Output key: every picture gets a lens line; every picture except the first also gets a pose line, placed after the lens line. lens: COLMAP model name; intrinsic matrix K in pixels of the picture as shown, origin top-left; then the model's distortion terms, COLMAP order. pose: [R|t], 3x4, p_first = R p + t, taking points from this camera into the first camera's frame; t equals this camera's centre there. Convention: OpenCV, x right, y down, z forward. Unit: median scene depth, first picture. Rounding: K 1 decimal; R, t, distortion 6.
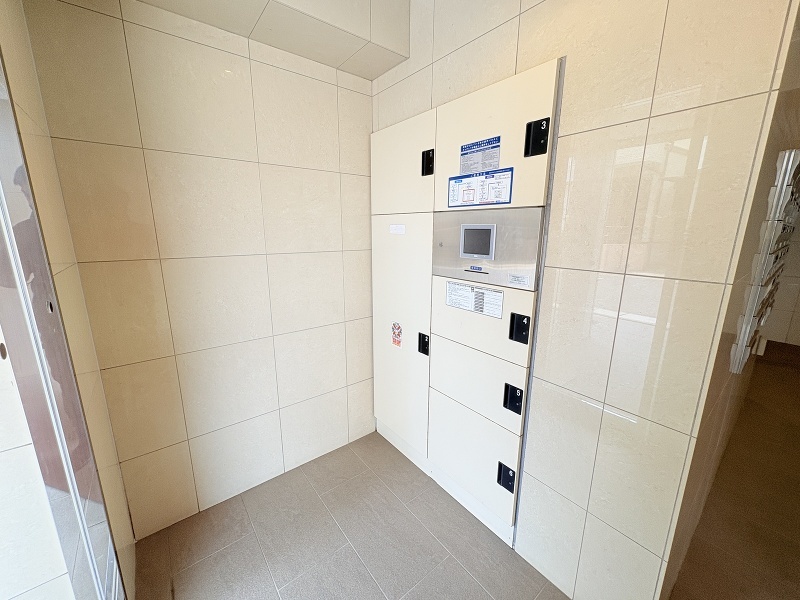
lens RADIAL K [[318.1, 0, 400.0], [0, 318.1, 300.0], [0, 0, 1]] dist [-0.000234, -0.000042]
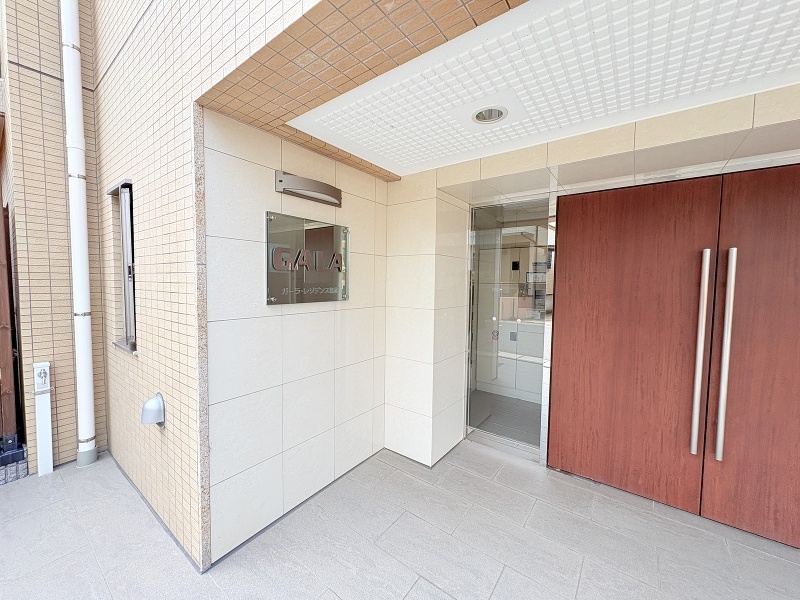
lens RADIAL K [[318.1, 0, 400.0], [0, 318.1, 300.0], [0, 0, 1]] dist [-0.000234, -0.000042]
pose [[0.964309, -0.000491, 0.264778, -0.269821], [0.043743, 0.986553, -0.157478, 0.040052], [-0.261141, 0.163439, 0.951364, -0.215683]]
